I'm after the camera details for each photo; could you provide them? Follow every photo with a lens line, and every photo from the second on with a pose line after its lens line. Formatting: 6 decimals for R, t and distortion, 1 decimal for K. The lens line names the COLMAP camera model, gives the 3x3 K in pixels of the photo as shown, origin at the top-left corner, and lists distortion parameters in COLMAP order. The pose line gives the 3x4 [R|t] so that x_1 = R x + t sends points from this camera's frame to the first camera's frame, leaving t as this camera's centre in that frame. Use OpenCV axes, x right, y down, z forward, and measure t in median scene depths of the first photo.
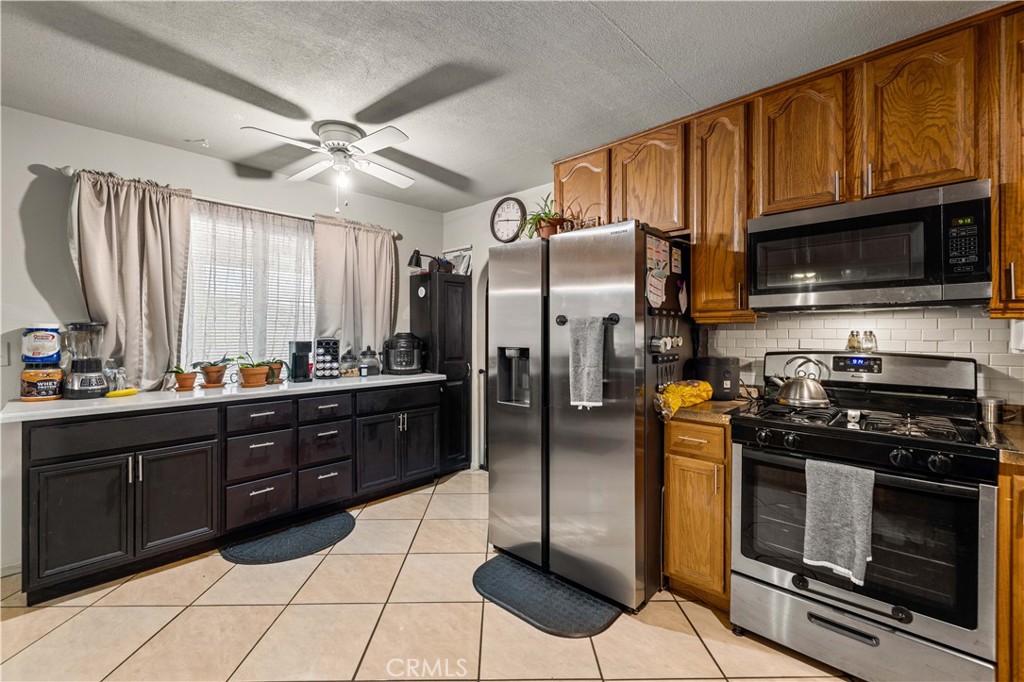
lens RADIAL K [[429.5, 0, 511.4], [0, 429.5, 333.9], [0, 0, 1]] dist [0.000244, -0.000376]
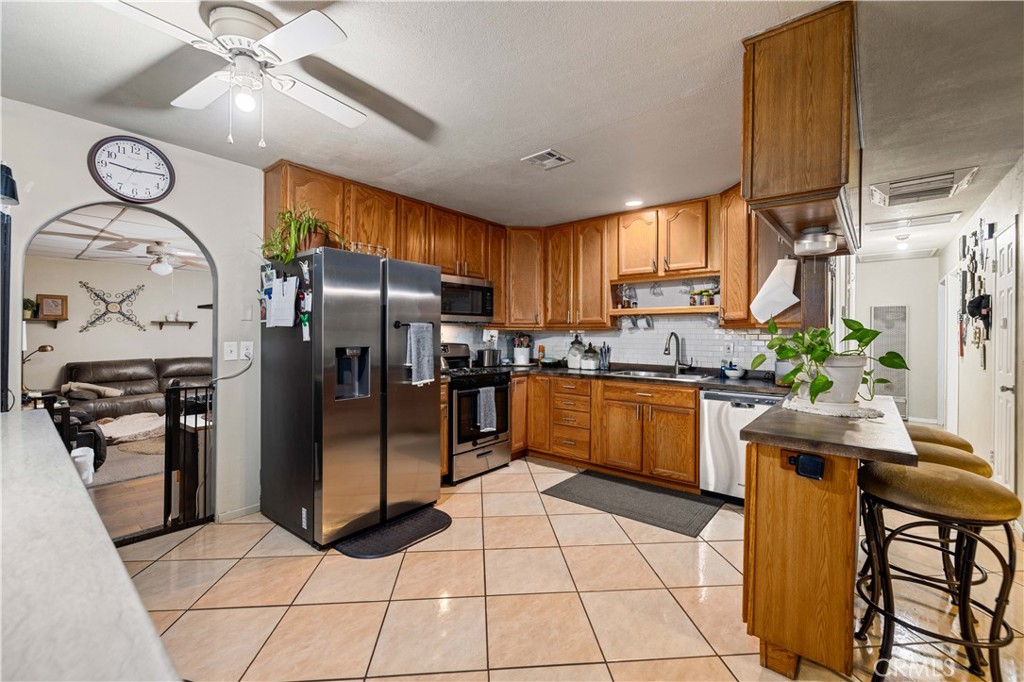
lens RADIAL K [[429.5, 0, 509.3], [0, 429.5, 333.9], [0, 0, 1]] dist [0.000244, -0.000376]
pose [[-0.058998, -0.002712, 0.998254, -1.063384], [-0.004925, 0.999985, 0.002425, -0.006688], [-0.998246, -0.004773, -0.059010, 0.628703]]
